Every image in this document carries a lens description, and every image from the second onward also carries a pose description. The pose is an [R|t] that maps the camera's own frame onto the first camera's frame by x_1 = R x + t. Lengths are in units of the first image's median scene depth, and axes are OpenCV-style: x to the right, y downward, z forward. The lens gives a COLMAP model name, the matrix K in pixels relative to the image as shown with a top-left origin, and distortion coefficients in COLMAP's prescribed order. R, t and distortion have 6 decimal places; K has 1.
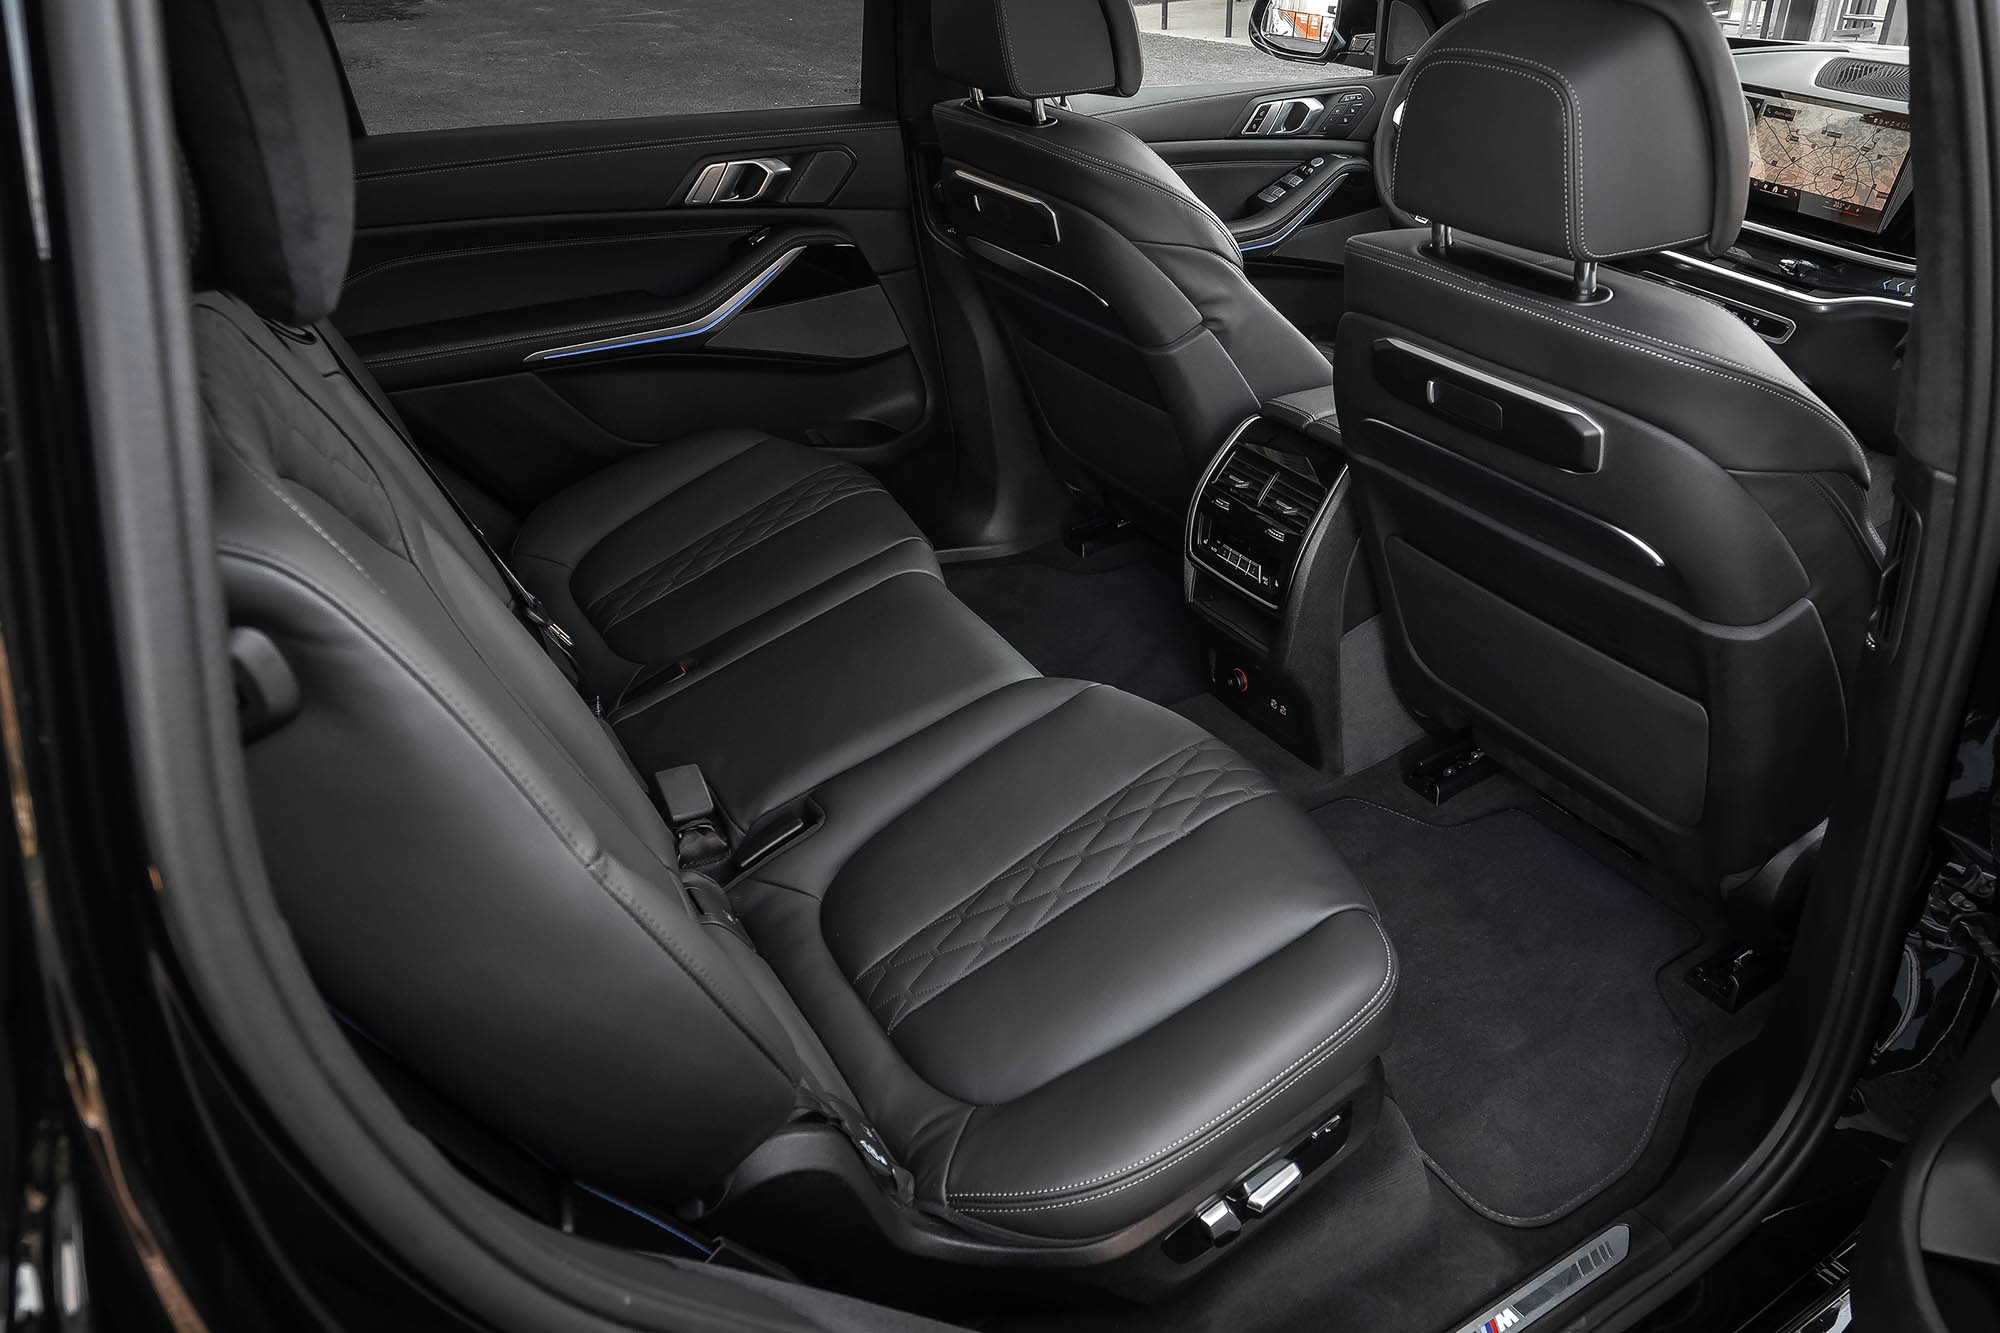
lens RADIAL K [[1442.7, 0, 1000.8], [0, 1442.7, 674.0], [0, 0, 1]] dist [-0.009458, -0.011332]
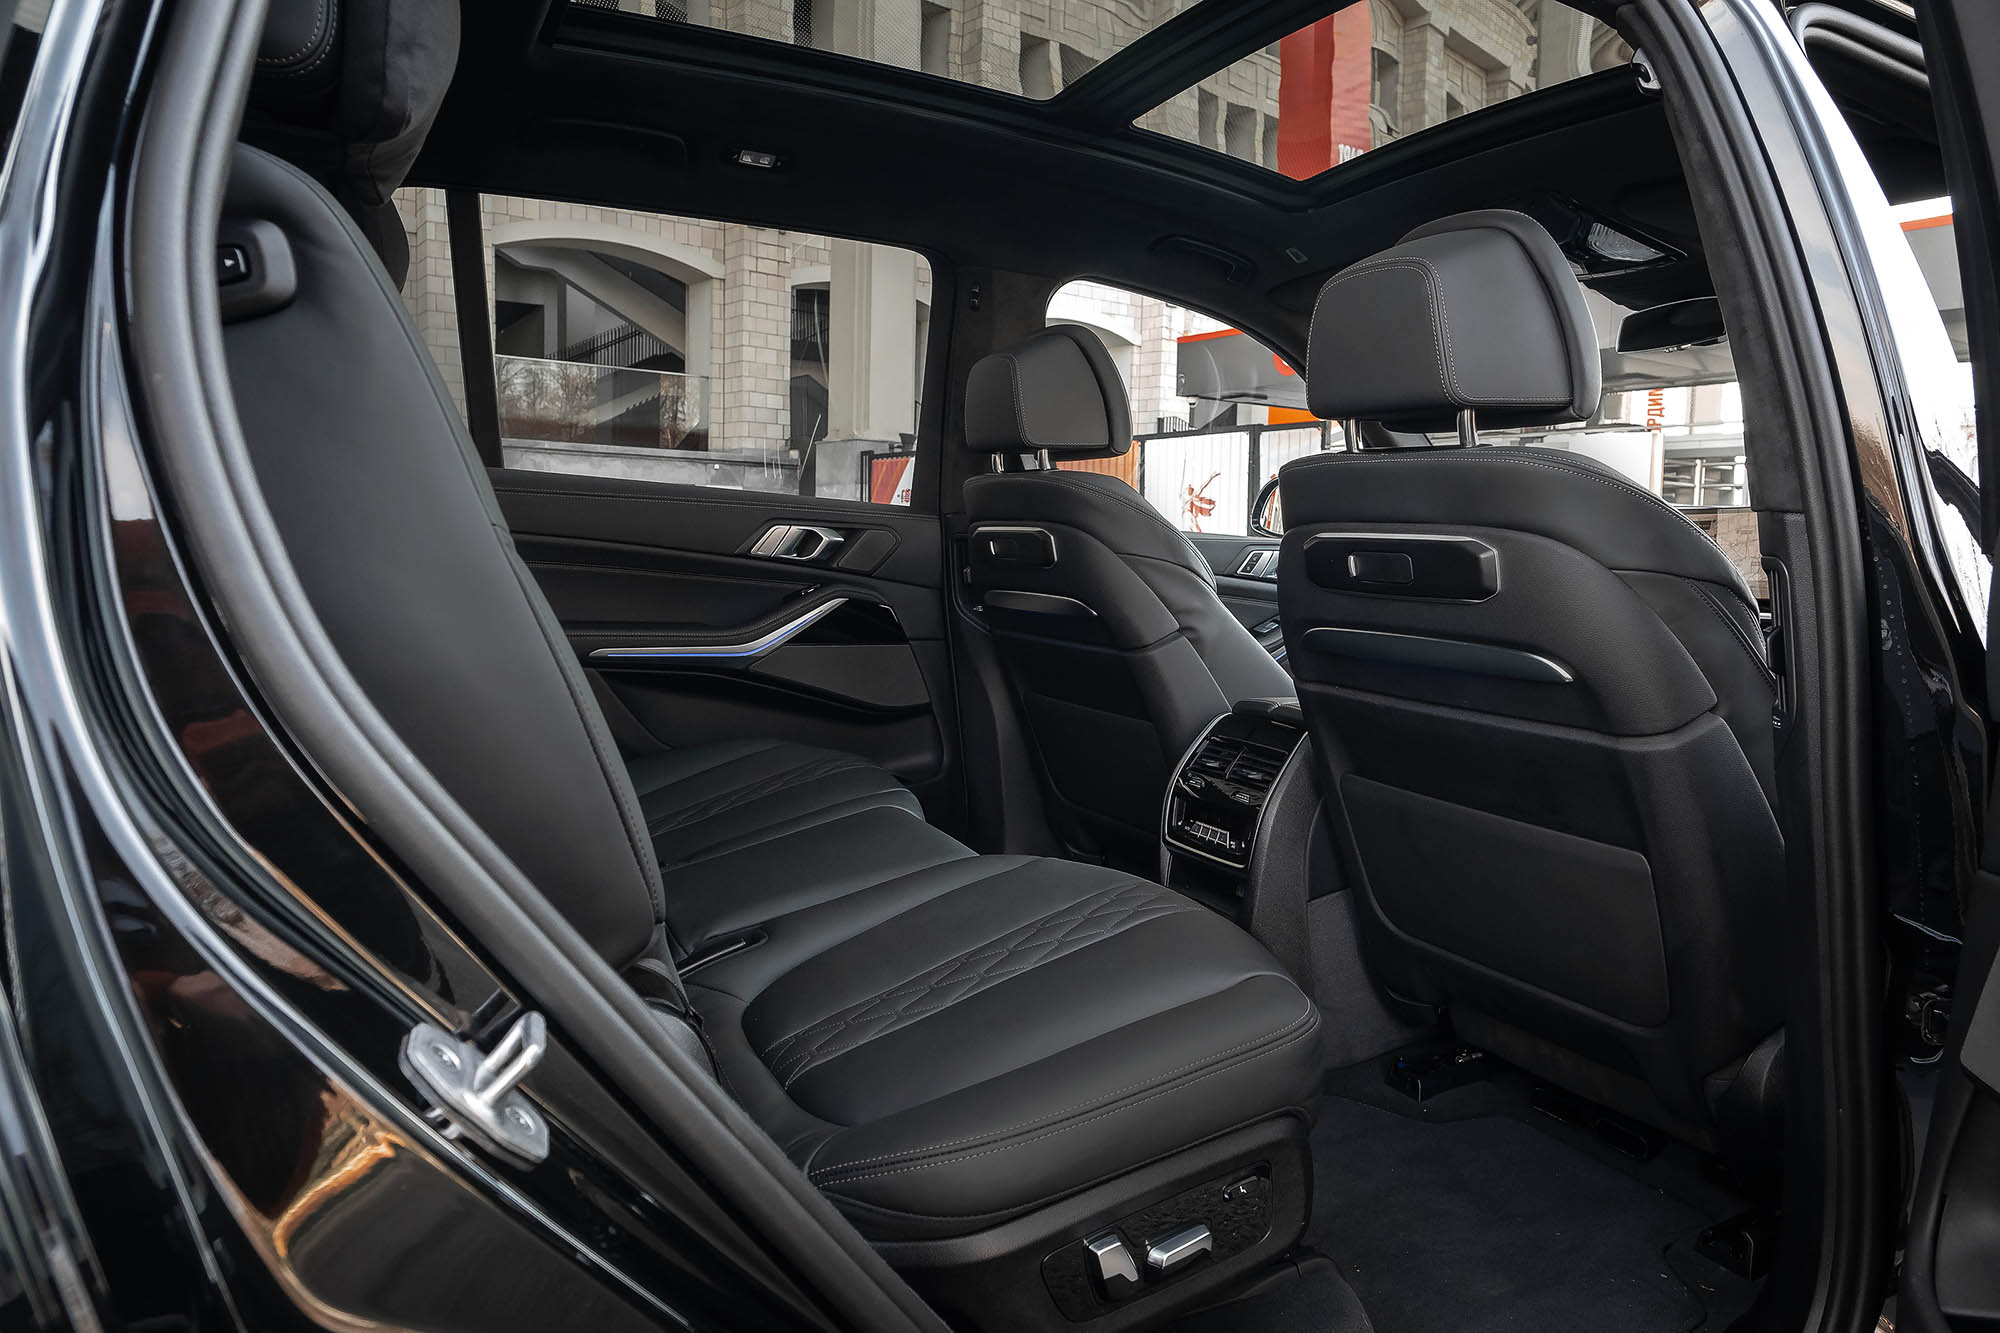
lens RADIAL K [[1442.7, 0, 1007.9], [0, 1442.7, 877.0], [0, 0, 1]] dist [-0.009458, -0.011332]
pose [[0.994103, 0.057289, -0.092076, 0.119016], [-0.093016, 0.886953, -0.452397, 0.438741], [0.055749, 0.458294, 0.887051, 0.081087]]
